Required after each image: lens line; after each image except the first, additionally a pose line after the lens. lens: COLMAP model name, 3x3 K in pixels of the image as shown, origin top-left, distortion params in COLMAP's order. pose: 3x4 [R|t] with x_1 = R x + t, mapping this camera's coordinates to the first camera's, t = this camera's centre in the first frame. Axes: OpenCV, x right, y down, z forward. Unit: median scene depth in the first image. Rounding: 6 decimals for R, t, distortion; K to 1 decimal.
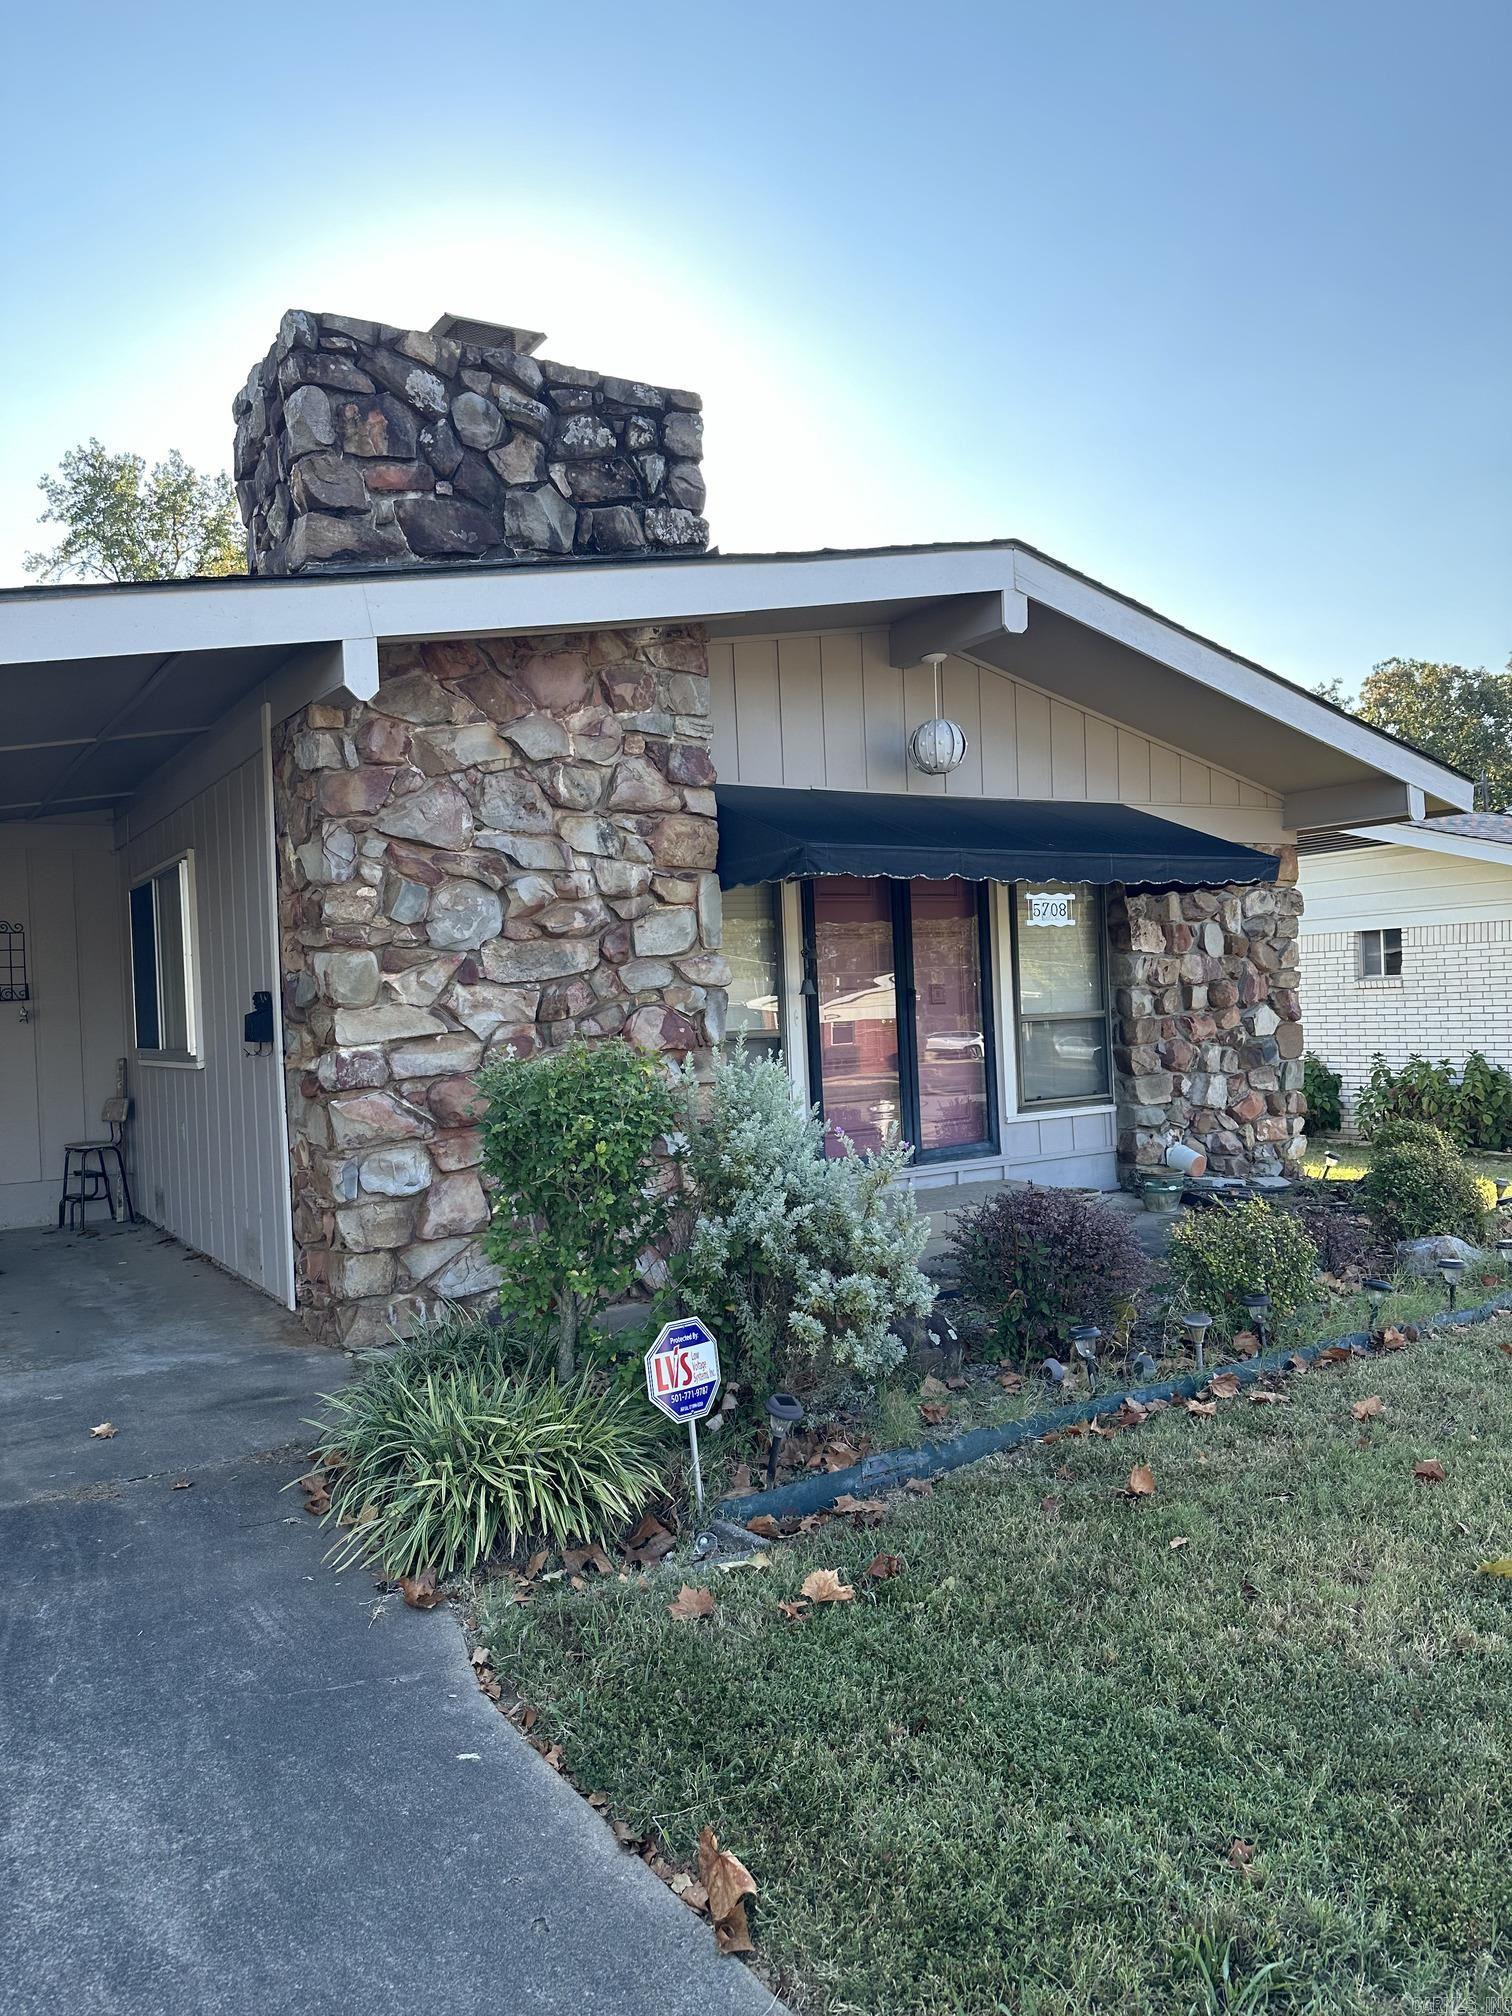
lens RADIAL K [[1457.0, 0, 766.0], [0, 1457.0, 1020.3], [0, 0, 1]] dist [0.206422, -0.461881]
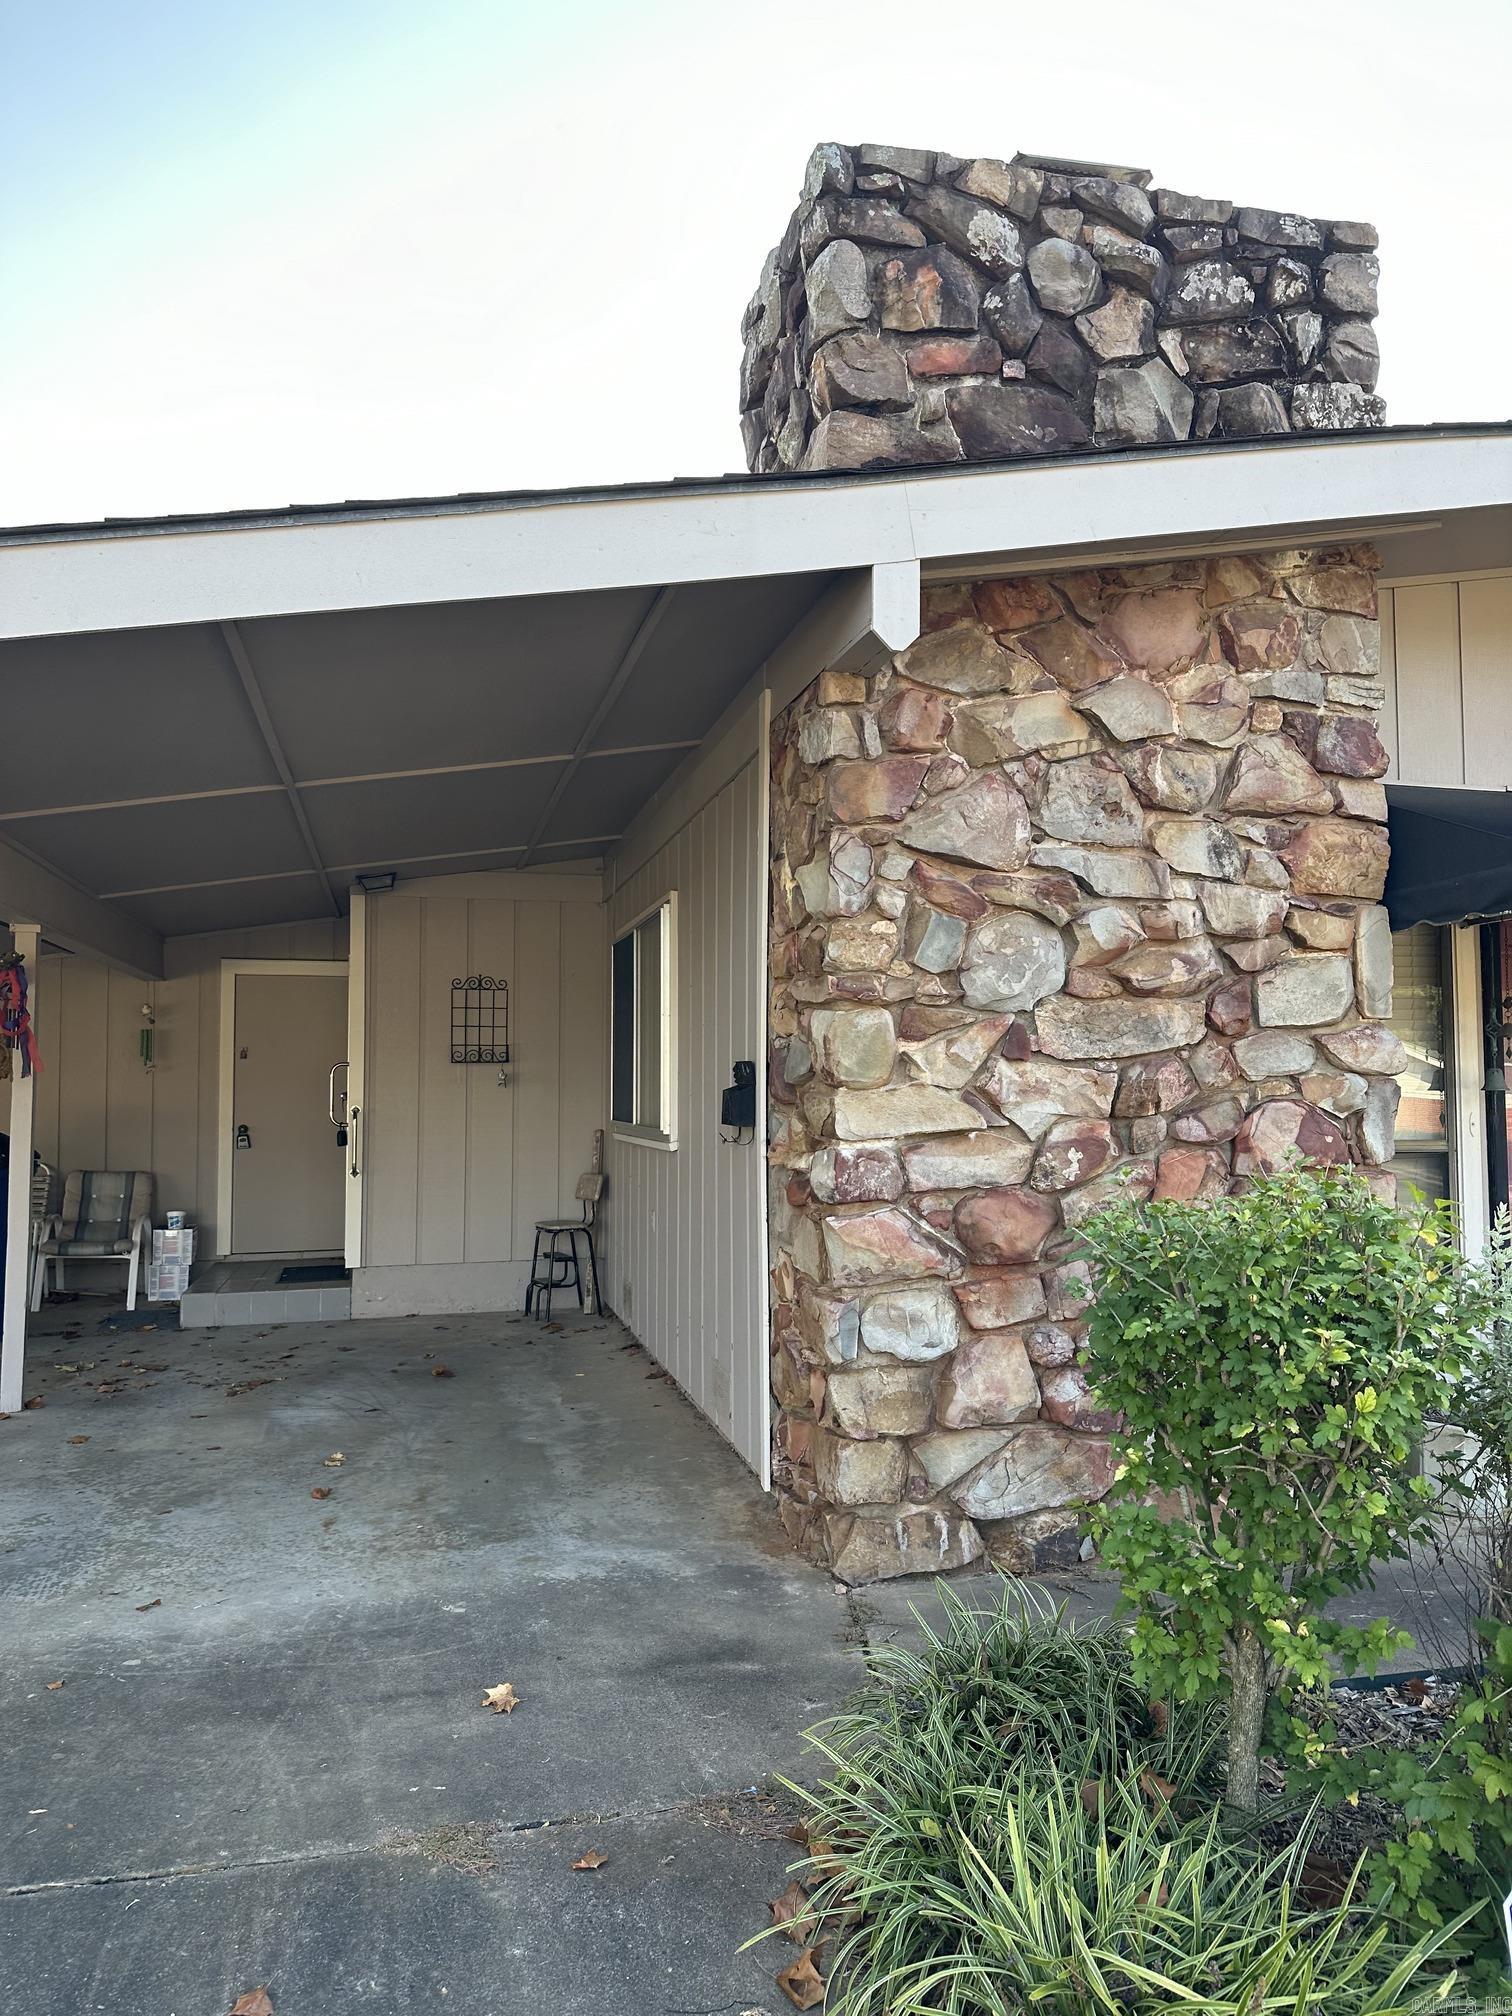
lens RADIAL K [[1457.0, 0, 766.0], [0, 1457.0, 1020.3], [0, 0, 1]] dist [0.206422, -0.461881]
pose [[0.950393, 0.023160, -0.310189, -0.098360], [-0.039529, 0.998132, -0.046591, -0.005991], [0.308531, 0.056541, 0.949533, 0.294716]]
